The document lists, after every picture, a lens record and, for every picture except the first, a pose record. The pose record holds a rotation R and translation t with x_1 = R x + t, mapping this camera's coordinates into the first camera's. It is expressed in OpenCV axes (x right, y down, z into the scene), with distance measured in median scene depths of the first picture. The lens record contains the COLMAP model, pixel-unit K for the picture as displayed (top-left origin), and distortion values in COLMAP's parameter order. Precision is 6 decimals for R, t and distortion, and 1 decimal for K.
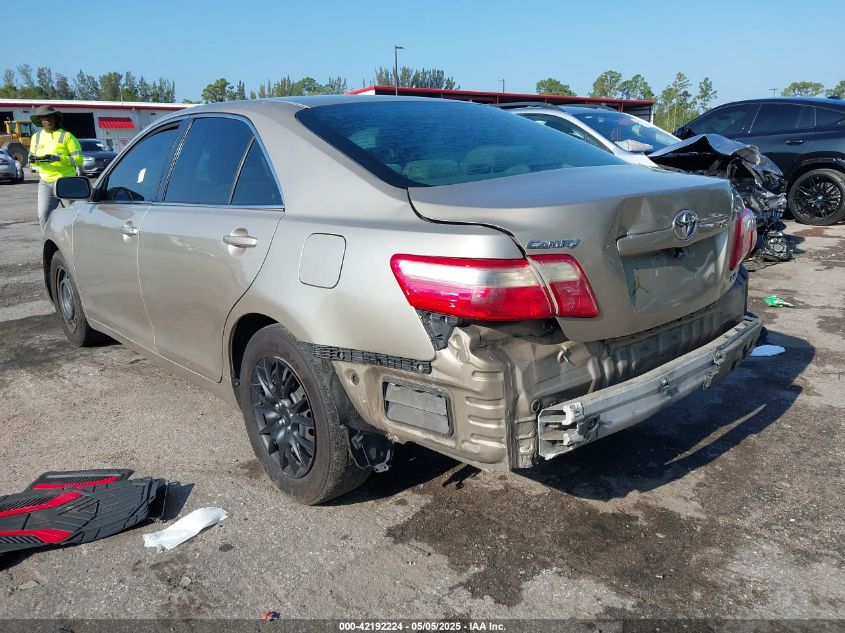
lens RADIAL K [[667.9, 0, 422.5], [0, 667.9, 316.5], [0, 0, 1]] dist [-0.008487, 0.001659]
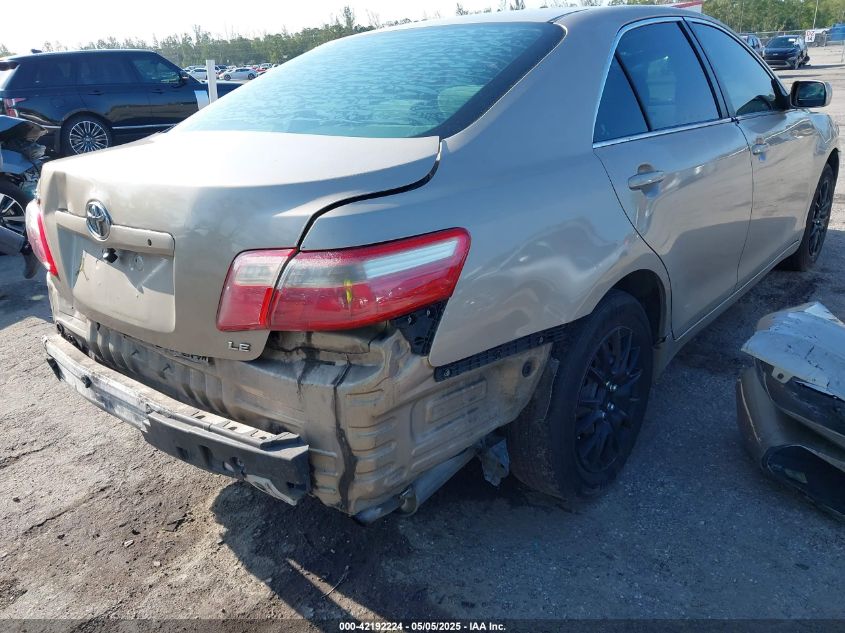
lens RADIAL K [[663.7, 0, 422.5], [0, 663.7, 316.5], [0, 0, 1]] dist [0.004319, -0.008275]
pose [[0.148053, 0.363361, -0.919809, 0.995383], [-0.196882, 0.922272, 0.332644, -0.303187], [0.969184, 0.131845, 0.208084, 1.001431]]
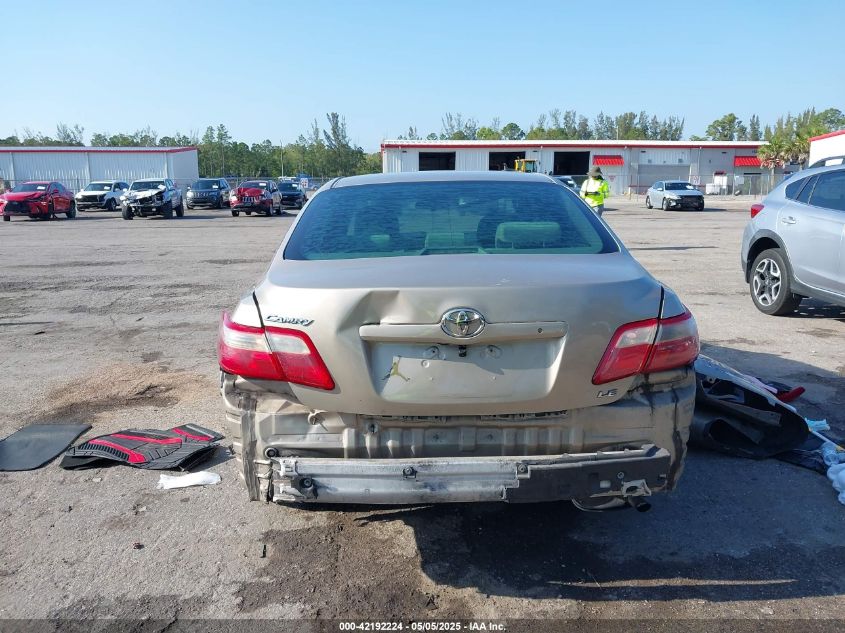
lens RADIAL K [[667.9, 0, 422.5], [0, 667.9, 316.5], [0, 0, 1]] dist [-0.008487, 0.001659]
pose [[0.759079, 0.143720, -0.634936, 0.792148], [-0.175170, 0.984447, 0.013414, -0.121271], [0.626988, 0.101040, 0.772448, 0.163852]]
